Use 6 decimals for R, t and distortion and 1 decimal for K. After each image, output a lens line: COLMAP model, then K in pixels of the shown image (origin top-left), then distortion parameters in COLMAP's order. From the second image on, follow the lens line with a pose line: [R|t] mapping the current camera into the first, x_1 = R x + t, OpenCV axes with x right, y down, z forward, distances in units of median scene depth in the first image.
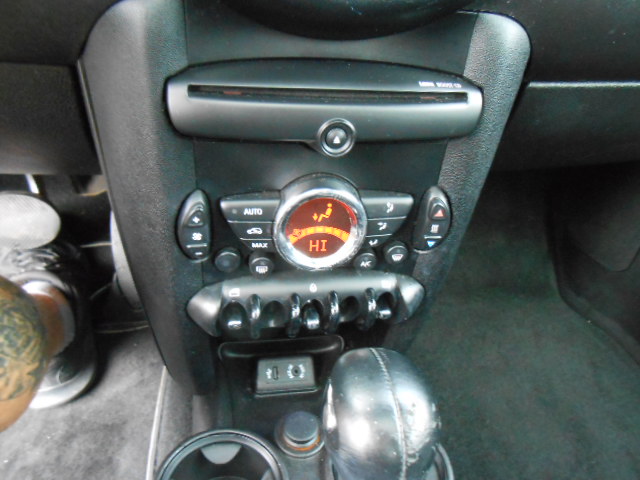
lens RADIAL K [[484.4, 0, 321.7], [0, 484.4, 239.0], [0, 0, 1]] dist [-0.042254, 0.041925]
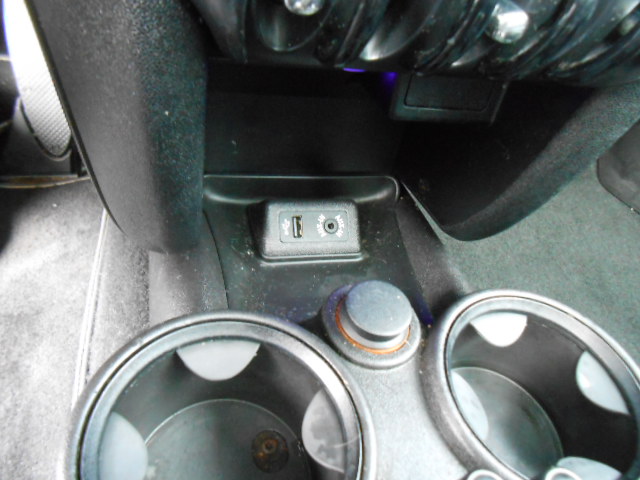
lens RADIAL K [[484.4, 0, 321.0], [0, 484.4, 243.0], [0, 0, 1]] dist [-0.042254, 0.041925]
pose [[0.993044, 0.030389, 0.113757, -0.114085], [-0.051466, 0.980970, 0.187215, 0.160819], [-0.105903, -0.191767, 0.975710, 0.367910]]
